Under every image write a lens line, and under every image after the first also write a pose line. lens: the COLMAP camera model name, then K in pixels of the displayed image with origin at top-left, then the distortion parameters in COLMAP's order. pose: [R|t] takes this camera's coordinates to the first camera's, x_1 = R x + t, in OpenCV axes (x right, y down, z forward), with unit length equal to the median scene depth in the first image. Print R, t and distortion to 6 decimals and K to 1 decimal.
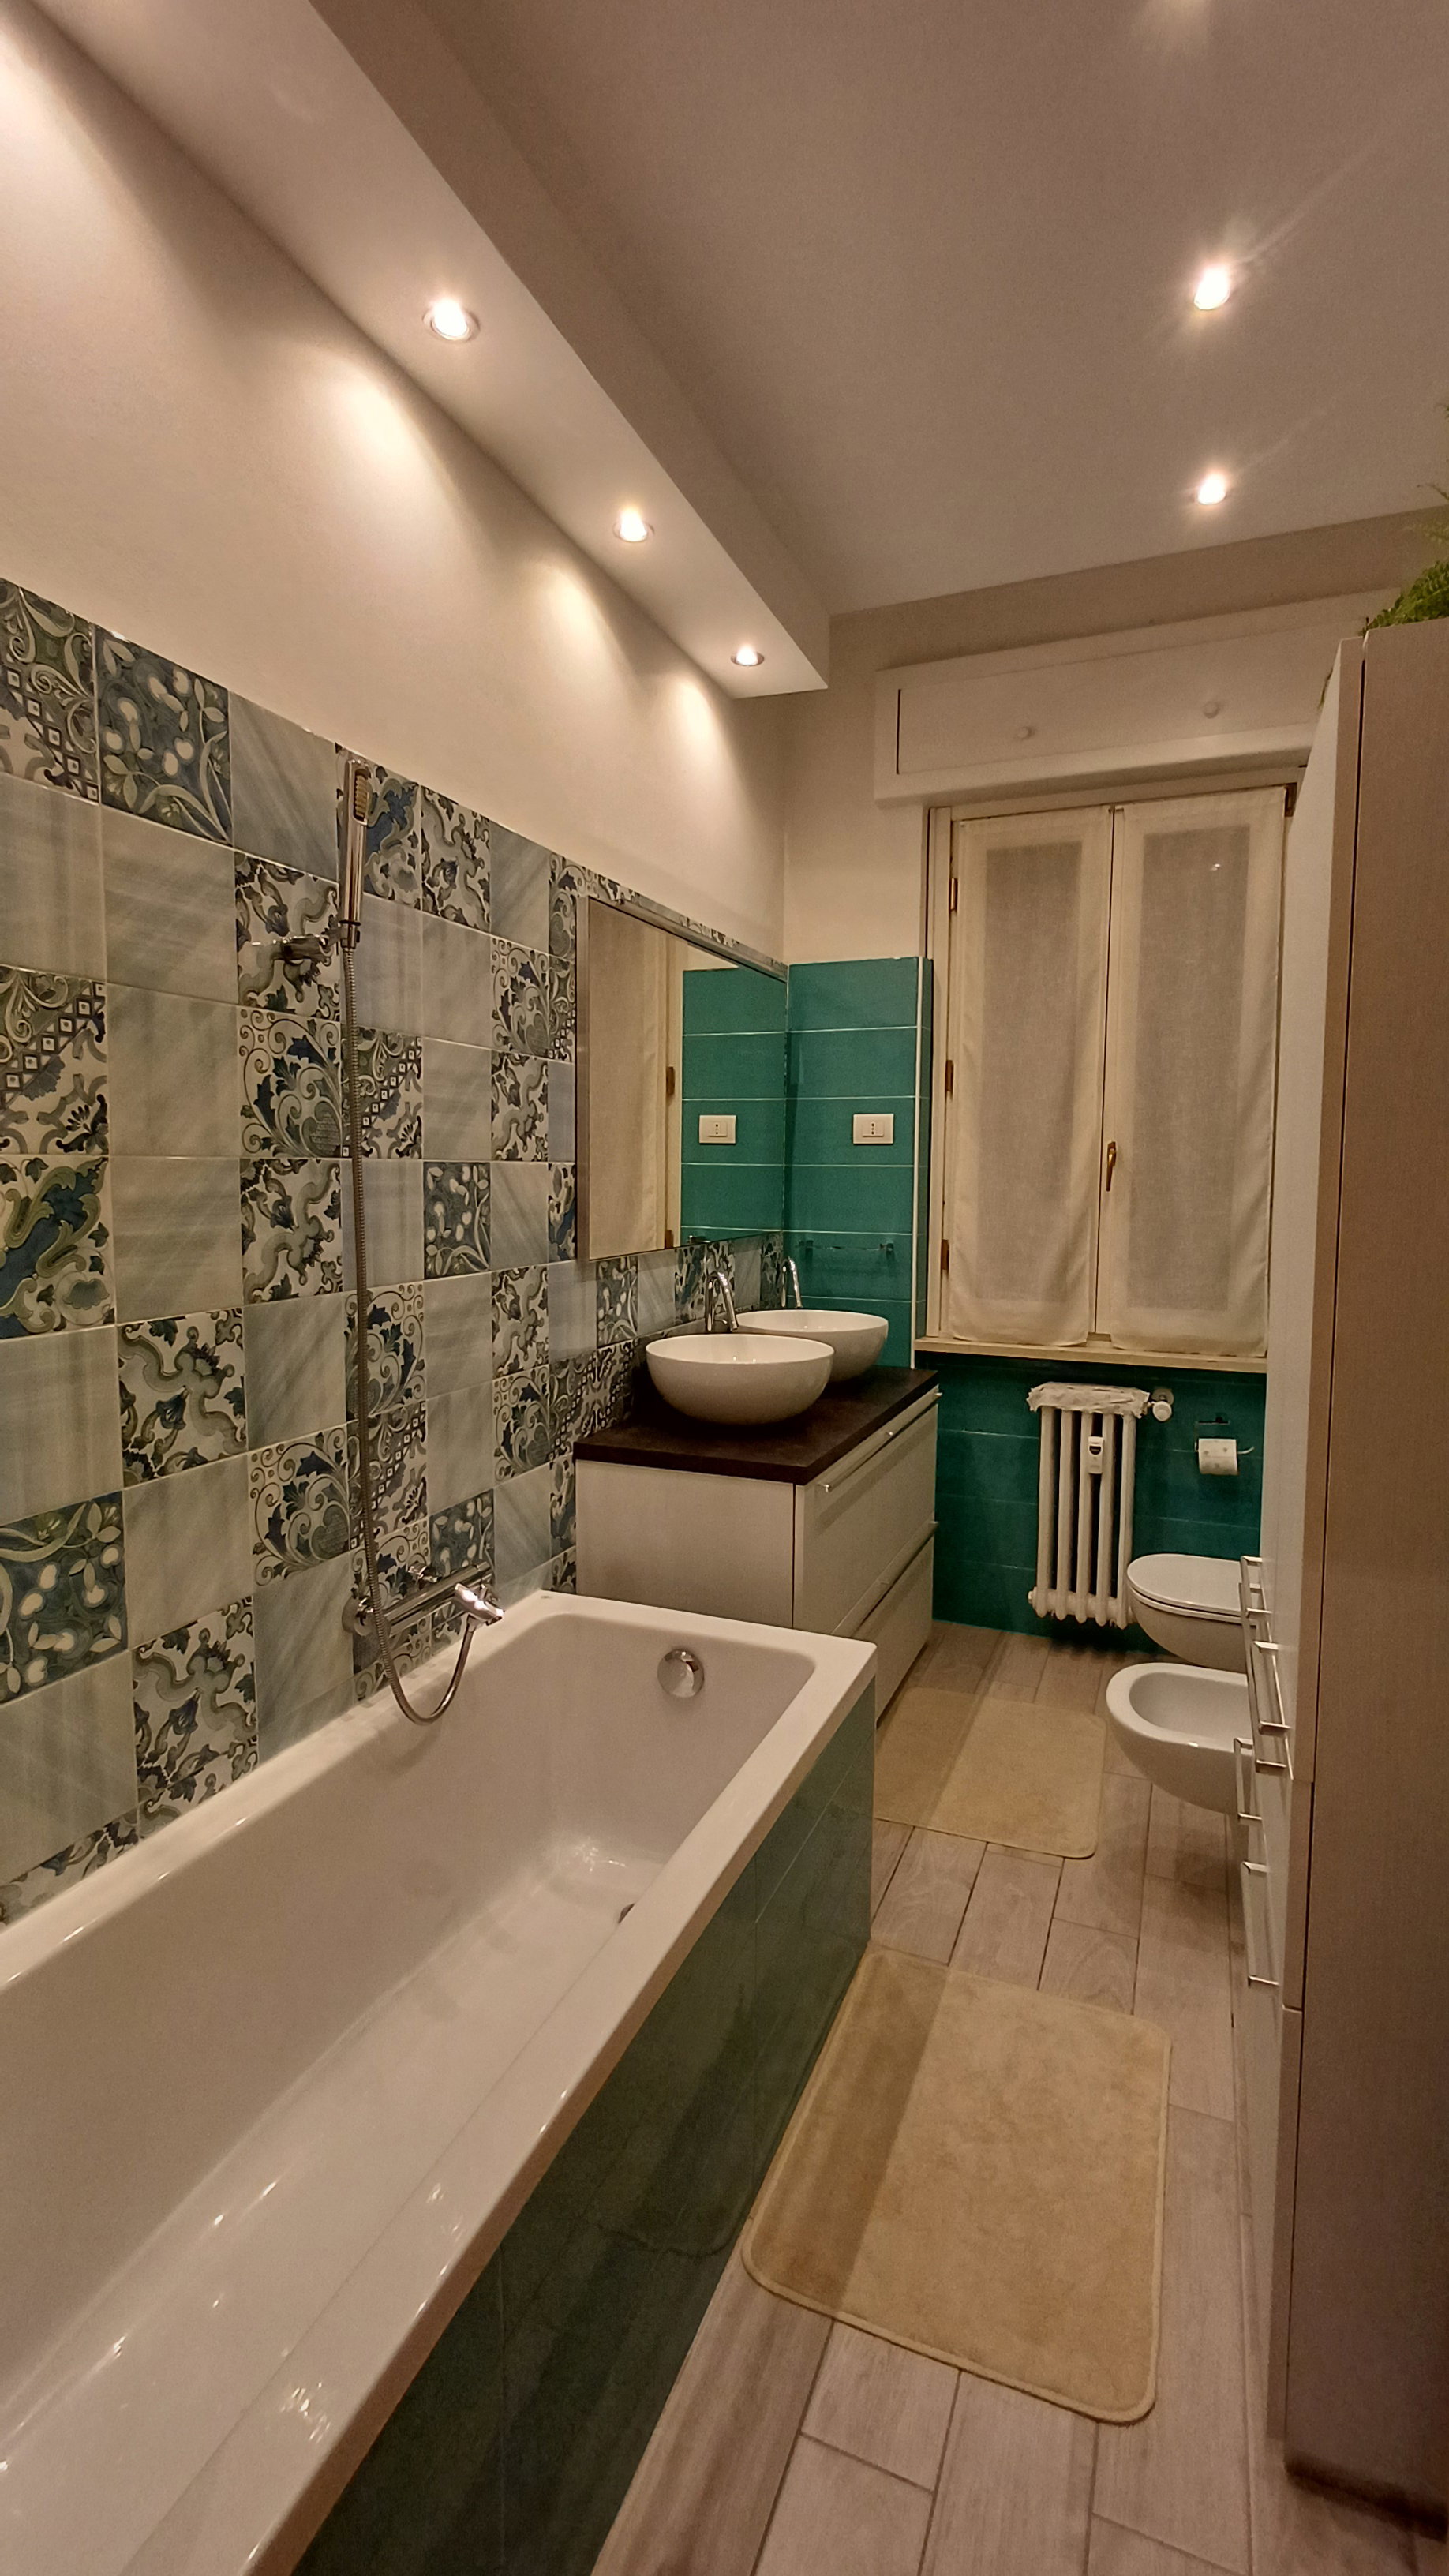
lens RADIAL K [[1173.1, 0, 717.4], [0, 1173.1, 1279.8], [0, 0, 1]] dist [0.000387, 0.000552]
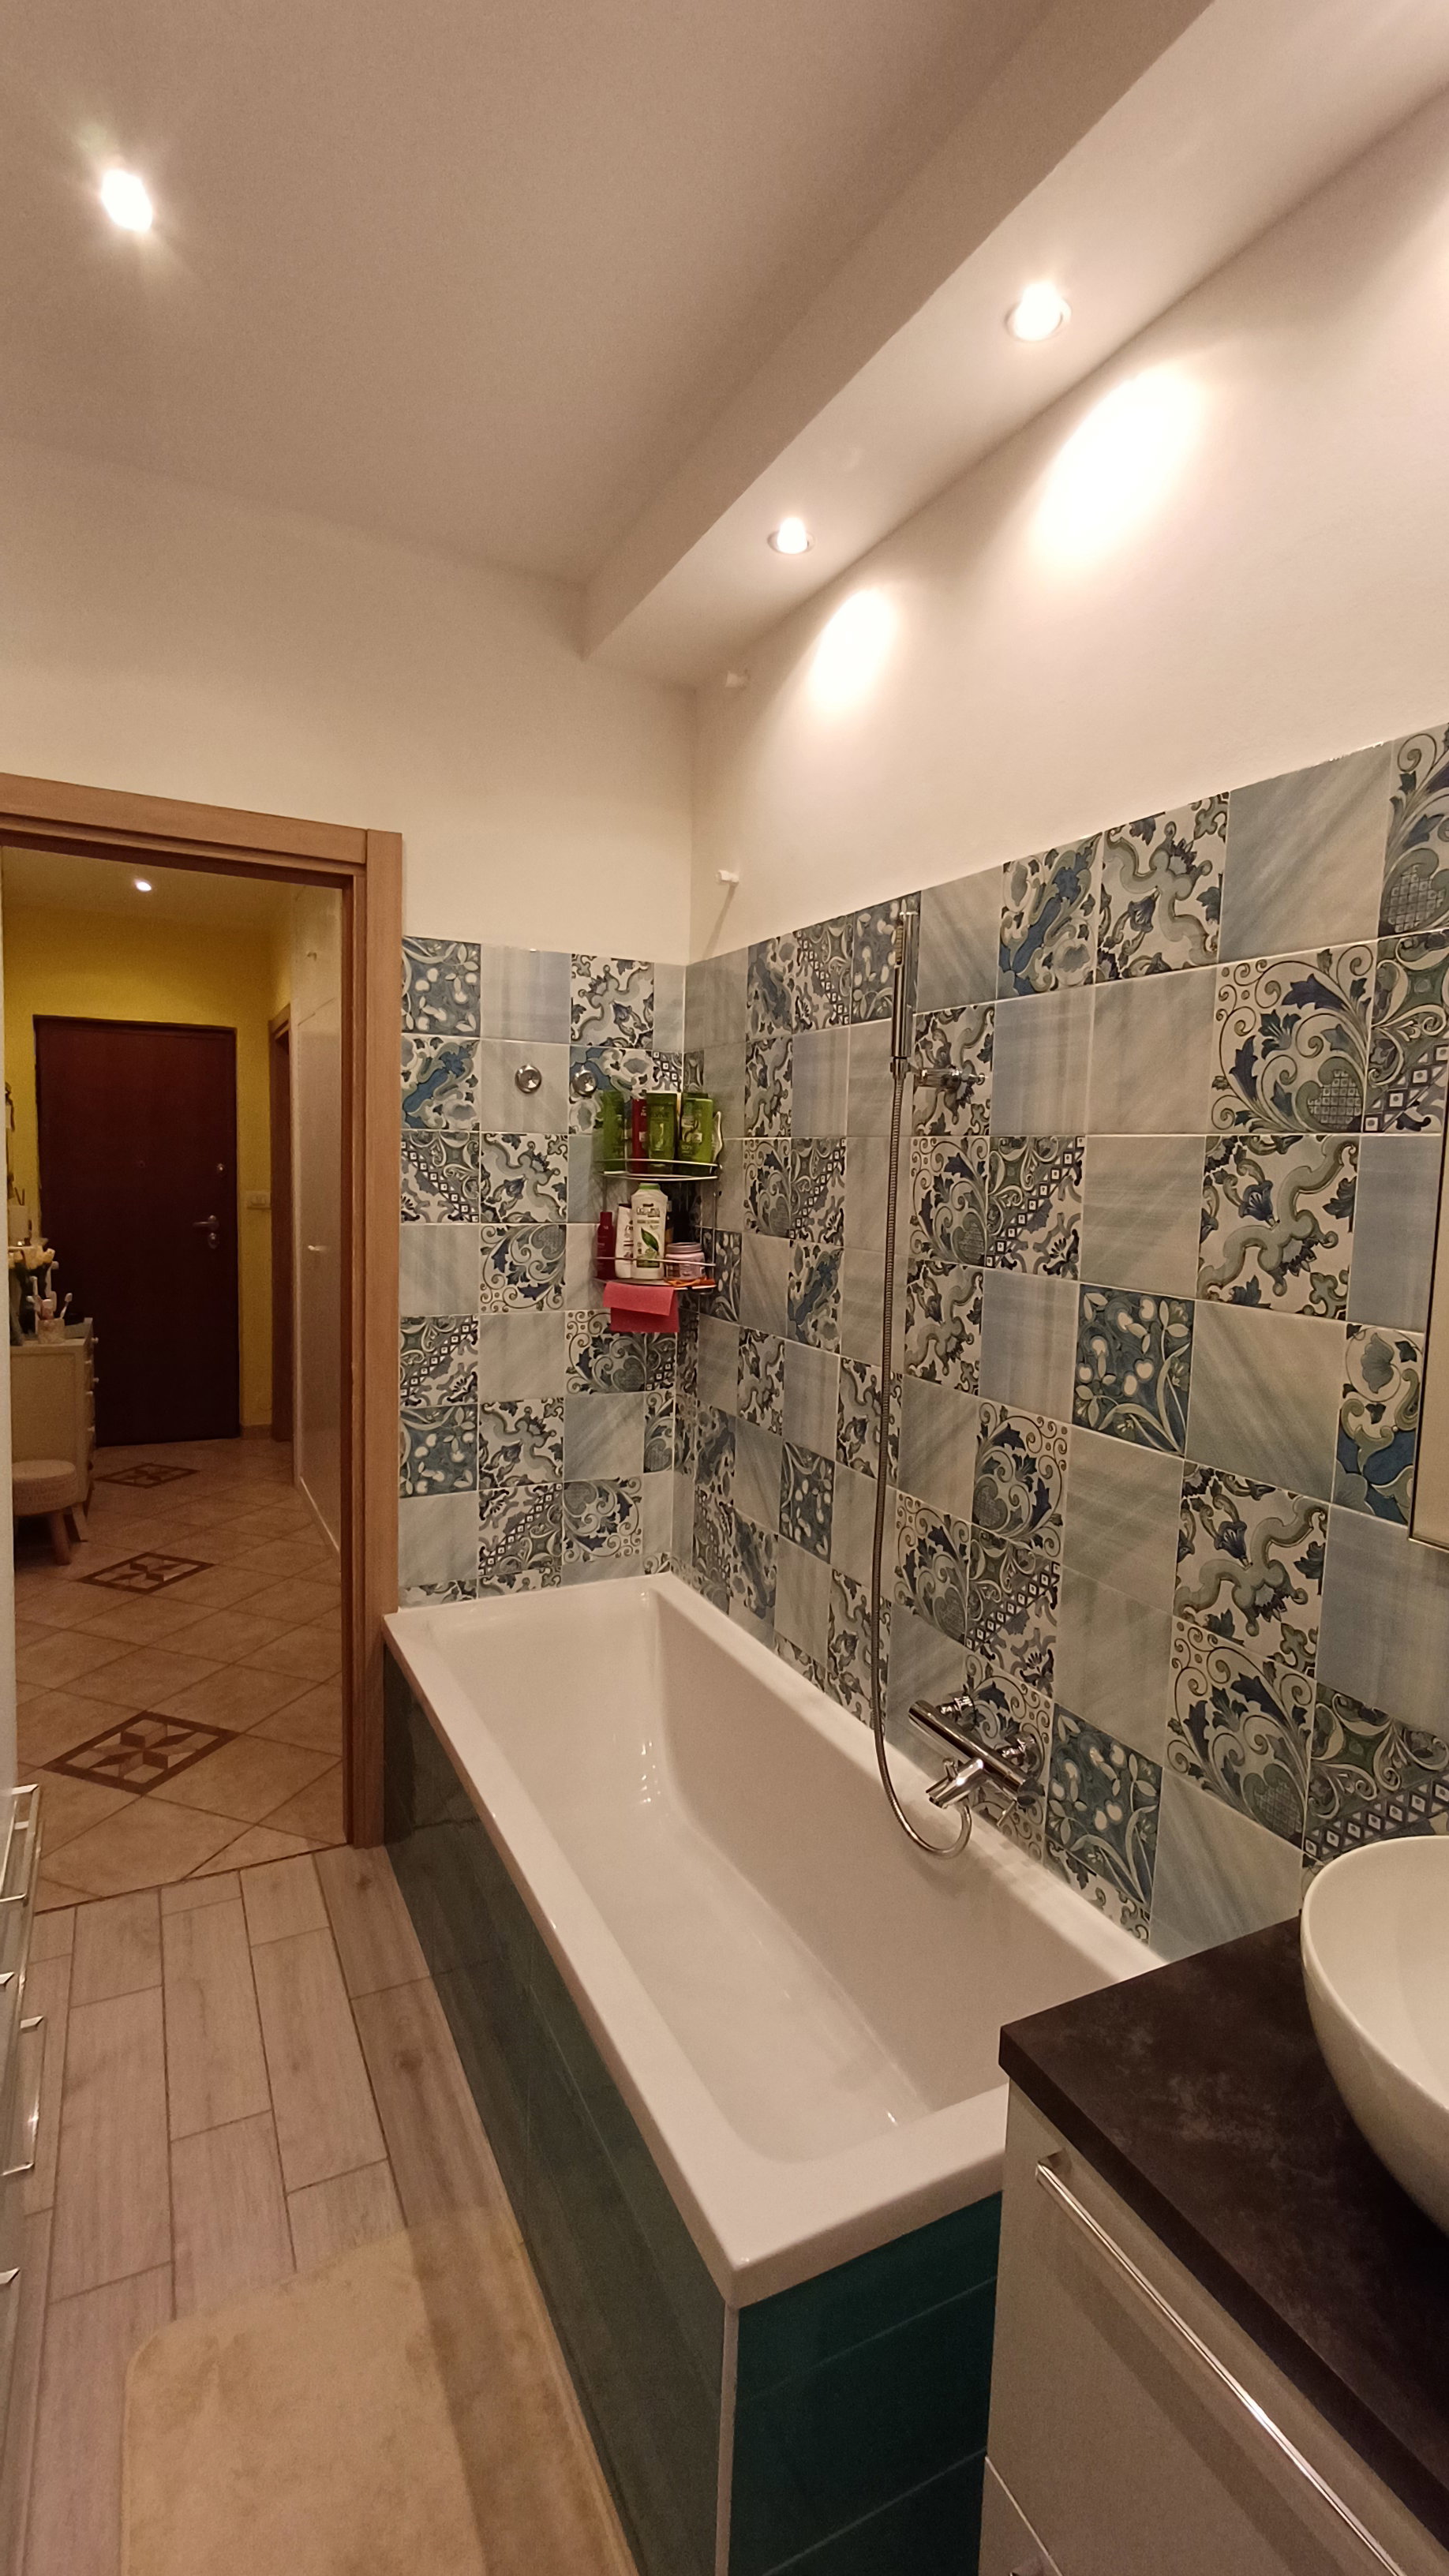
lens RADIAL K [[1173.1, 0, 717.4], [0, 1173.1, 1279.8], [0, 0, 1]] dist [0.000387, 0.000552]
pose [[-0.659861, 0.050256, -0.749705, 0.519706], [-0.105257, 0.981740, 0.158453, -0.199690], [0.743979, 0.183468, -0.642523, 1.286595]]
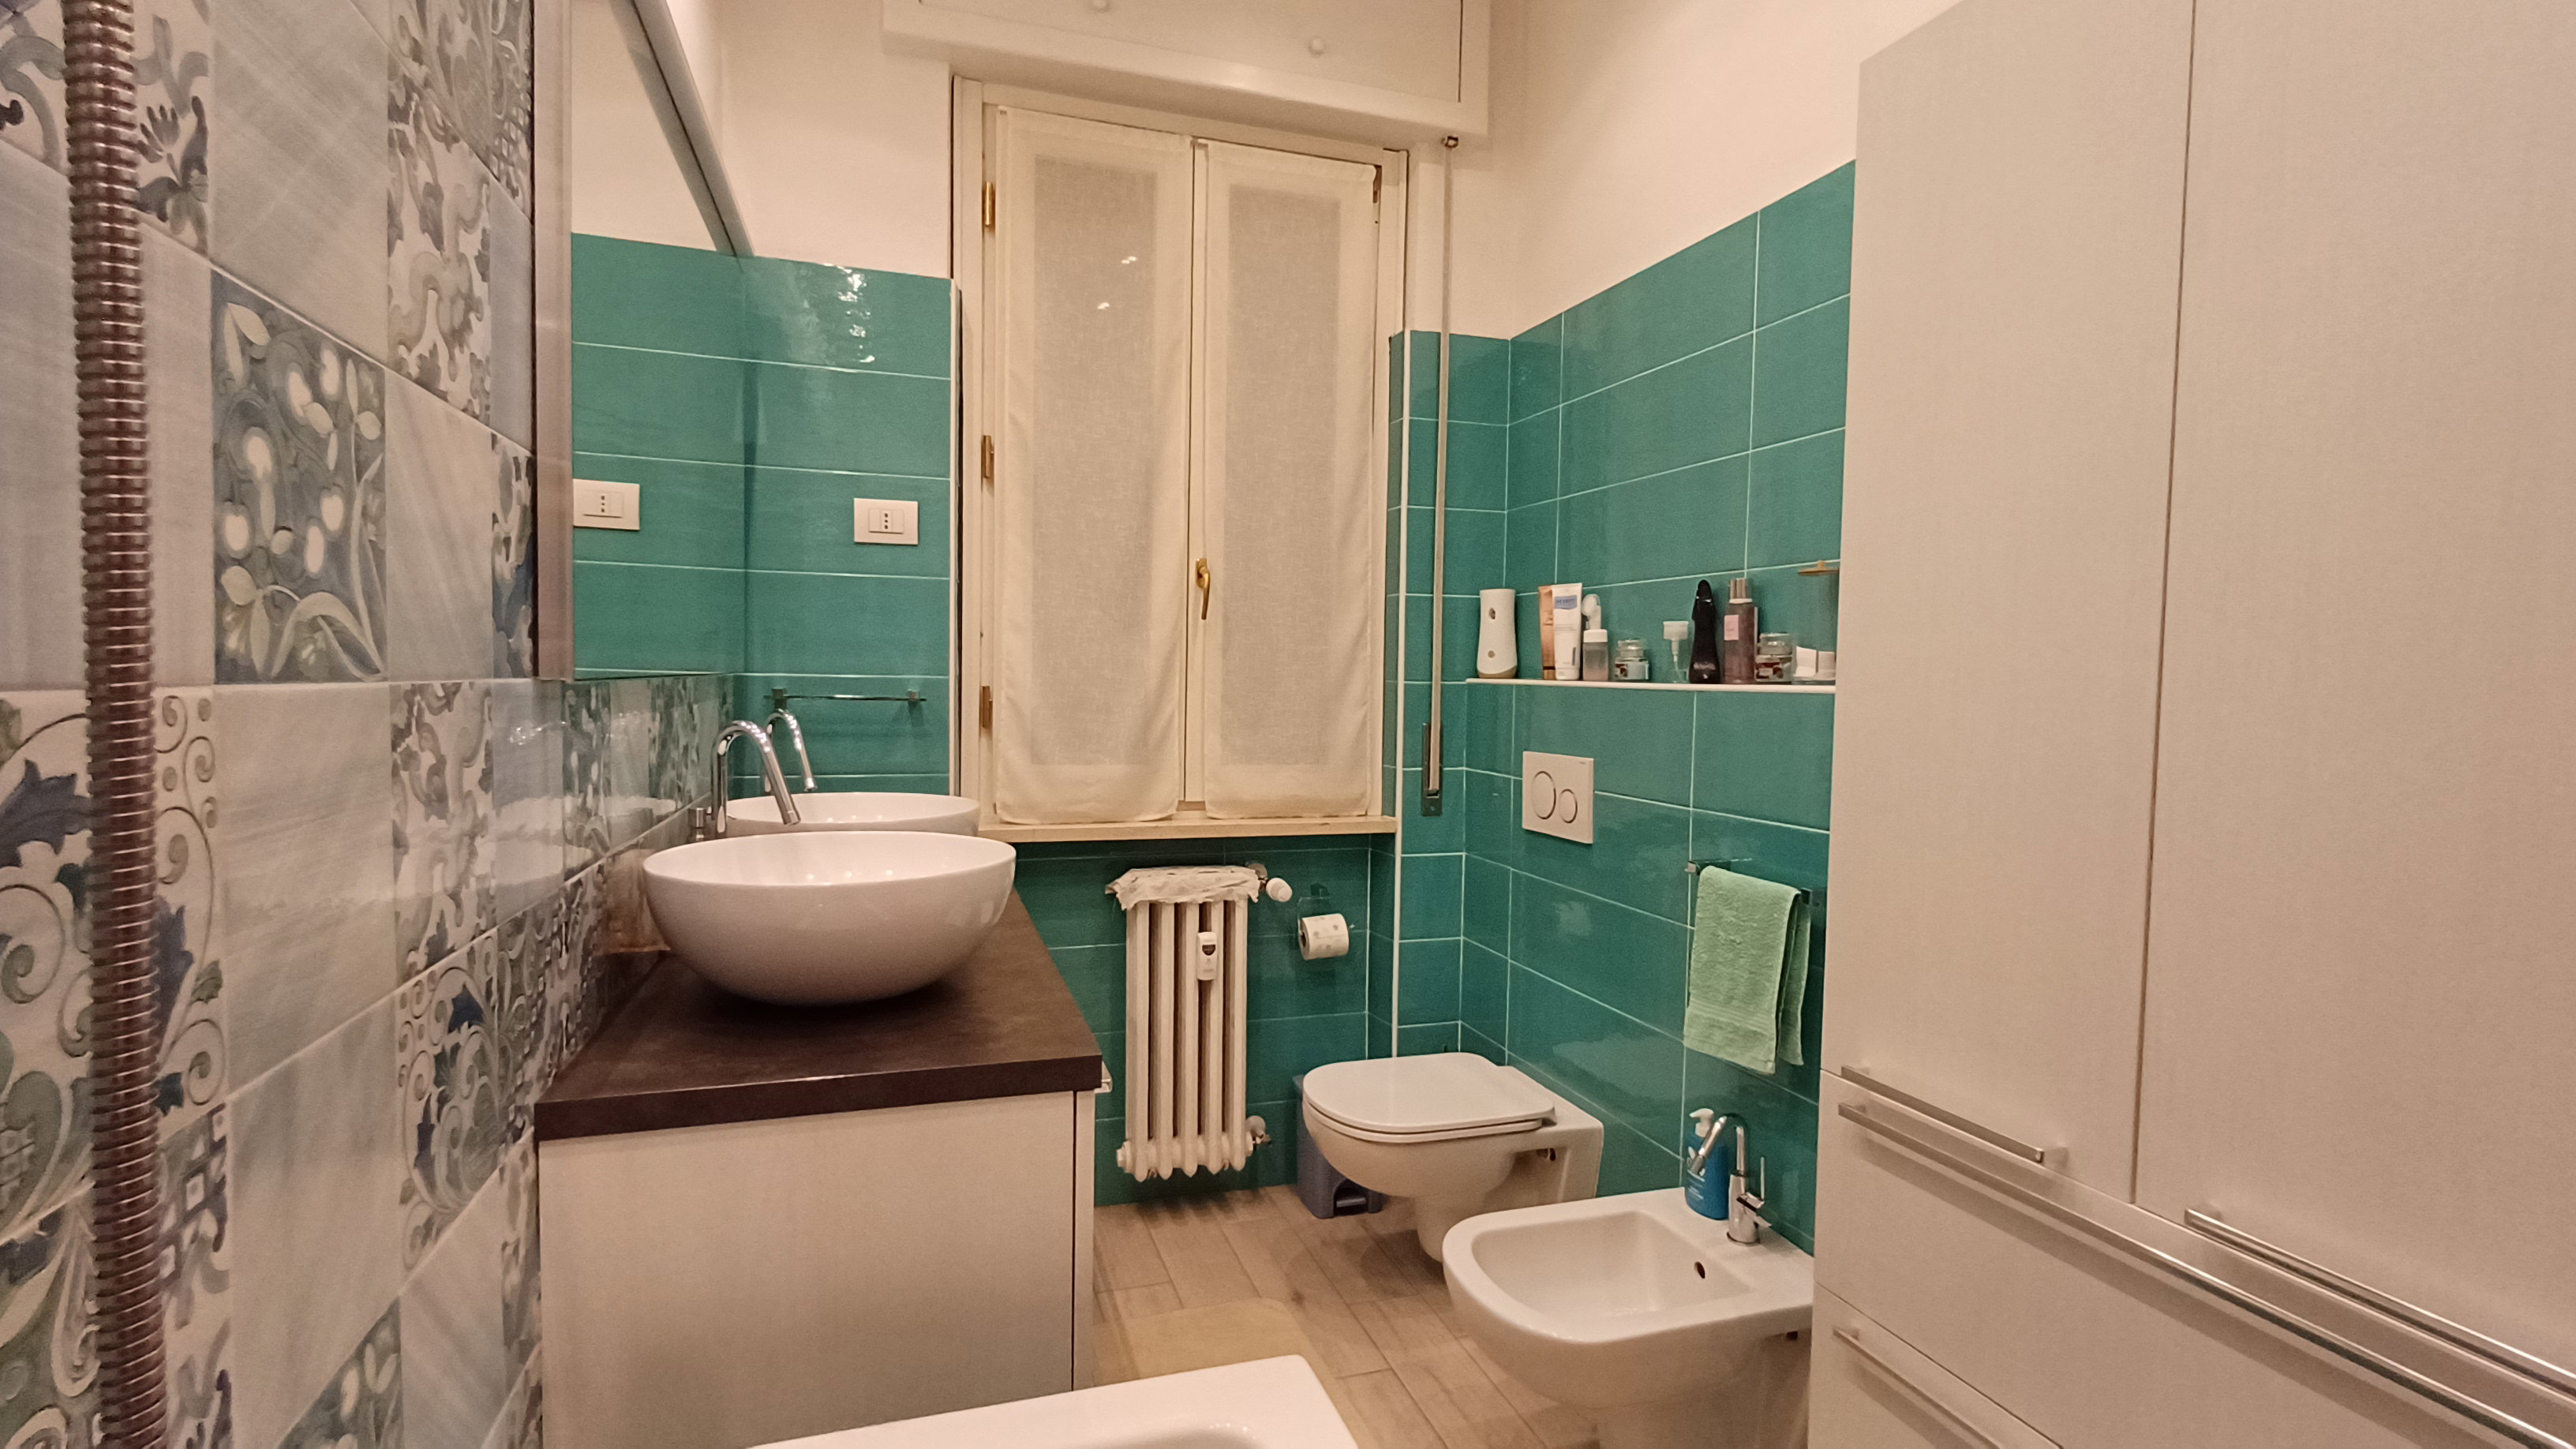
lens RADIAL K [[1173.1, 0, 1281.9], [0, 1173.1, 732.4], [0, 0, 1]] dist [0.000387, 0.000552]
pose [[0.761444, -0.025015, 0.647748, -0.229968], [0.049030, 0.998615, -0.019071, 0.029230], [-0.646374, 0.046280, 0.761616, 0.591755]]
